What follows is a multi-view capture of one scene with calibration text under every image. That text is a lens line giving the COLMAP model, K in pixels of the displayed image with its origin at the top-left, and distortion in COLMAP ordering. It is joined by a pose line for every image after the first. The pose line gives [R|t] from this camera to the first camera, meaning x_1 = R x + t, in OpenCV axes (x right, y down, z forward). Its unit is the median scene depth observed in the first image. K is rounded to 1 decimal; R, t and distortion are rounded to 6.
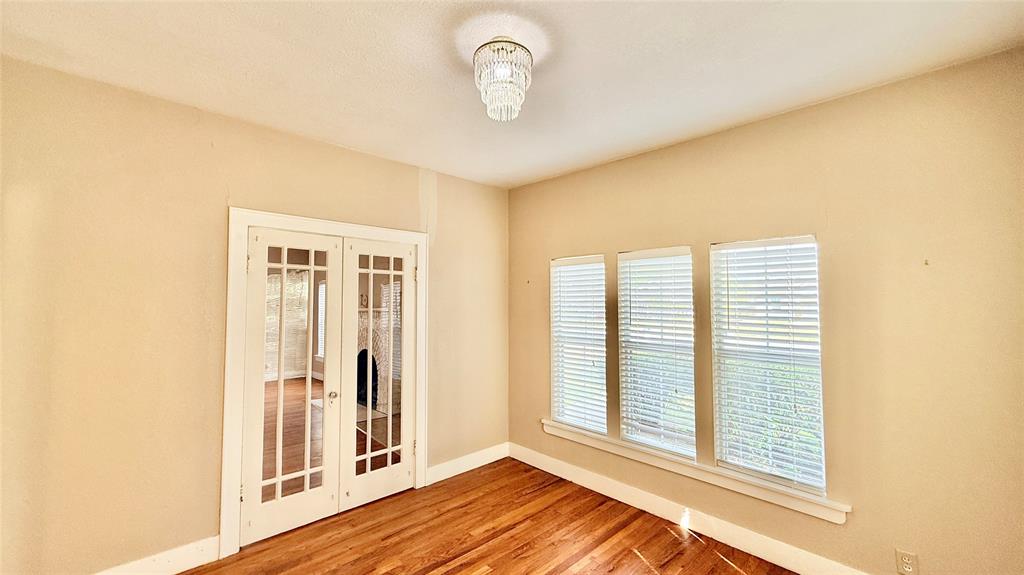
lens RADIAL K [[406.1, 0, 509.0], [0, 406.1, 286.6], [0, 0, 1]] dist [-0.001998, -0.000037]
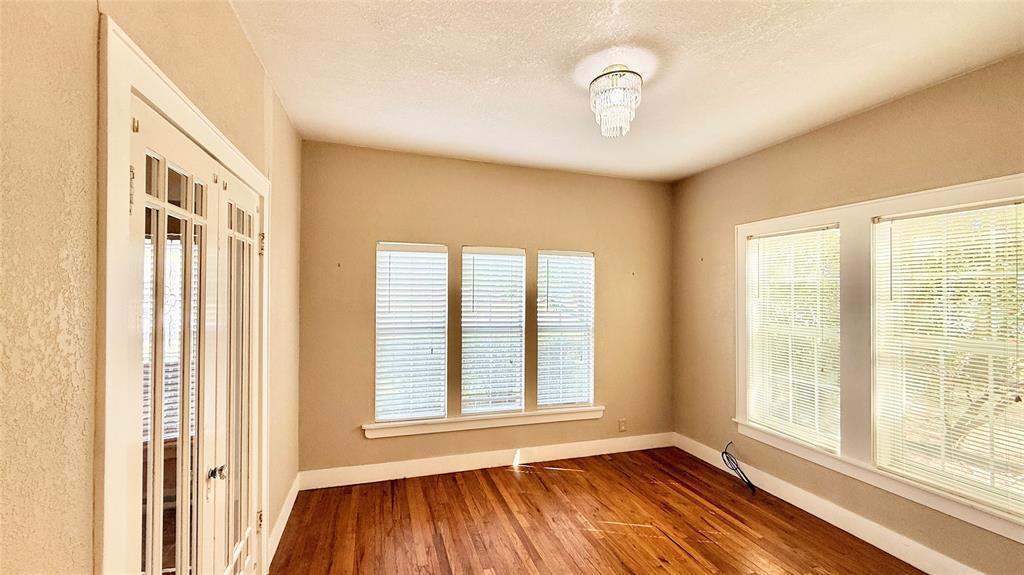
lens RADIAL K [[406.1, 0, 509.0], [0, 406.1, 286.6], [0, 0, 1]] dist [-0.001998, -0.000037]
pose [[0.438313, 0.012352, 0.898738, -0.675785], [-0.047832, 0.998809, 0.009600, 0.009725], [-0.897549, -0.047196, 0.438382, 0.426619]]
